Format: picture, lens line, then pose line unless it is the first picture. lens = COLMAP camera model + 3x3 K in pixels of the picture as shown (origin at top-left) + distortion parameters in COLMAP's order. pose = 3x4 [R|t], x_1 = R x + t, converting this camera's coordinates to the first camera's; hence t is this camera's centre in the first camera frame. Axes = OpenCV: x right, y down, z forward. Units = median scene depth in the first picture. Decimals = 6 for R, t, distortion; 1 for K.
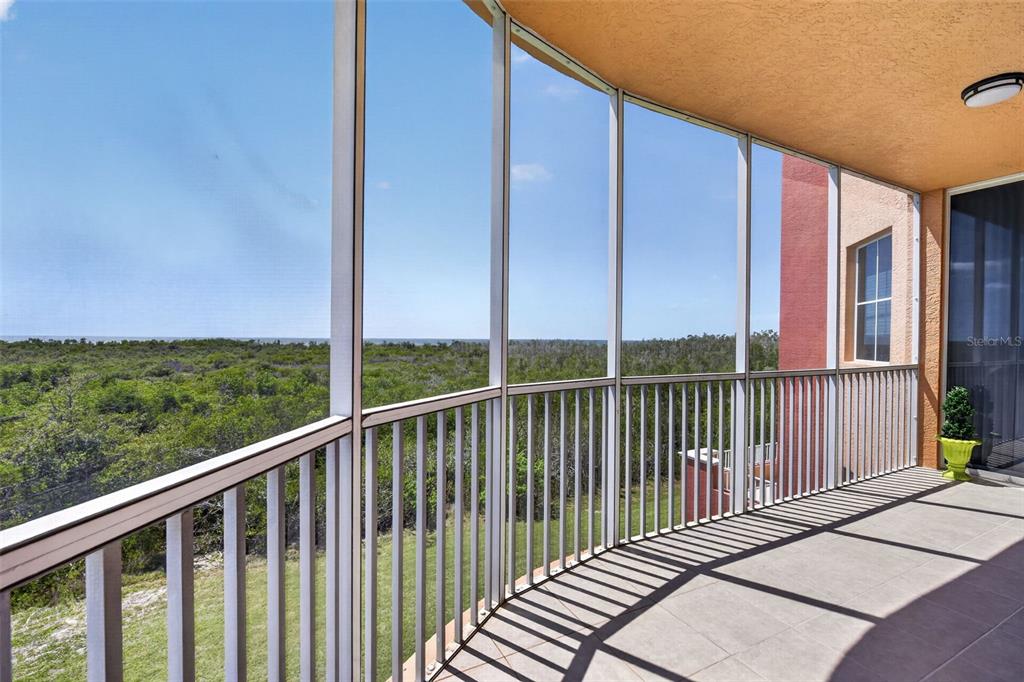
lens RADIAL K [[410.0, 0, 517.3], [0, 410.0, 343.2], [0, 0, 1]] dist [-0.016007, 0.003471]
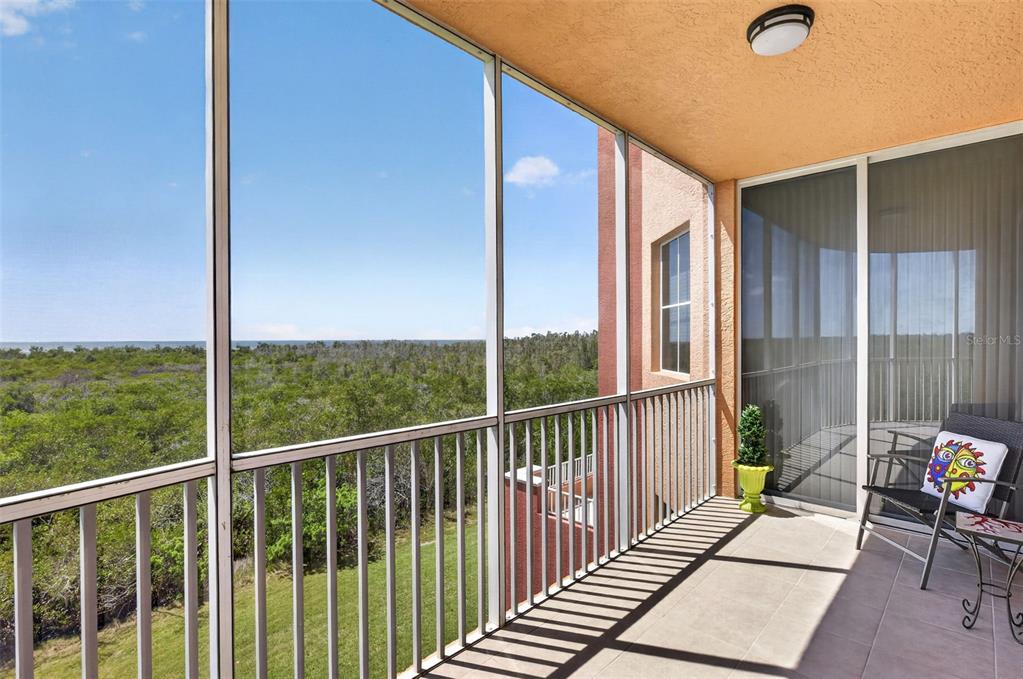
lens RADIAL K [[431.6, 0, 511.4], [0, 431.6, 336.5], [0, 0, 1]] dist [-0.000196, -0.003513]
pose [[0.949643, -0.012025, 0.313103, 0.254700], [0.014780, 0.999870, -0.006427, -0.035700], [-0.312985, 0.010731, 0.949697, 0.228280]]
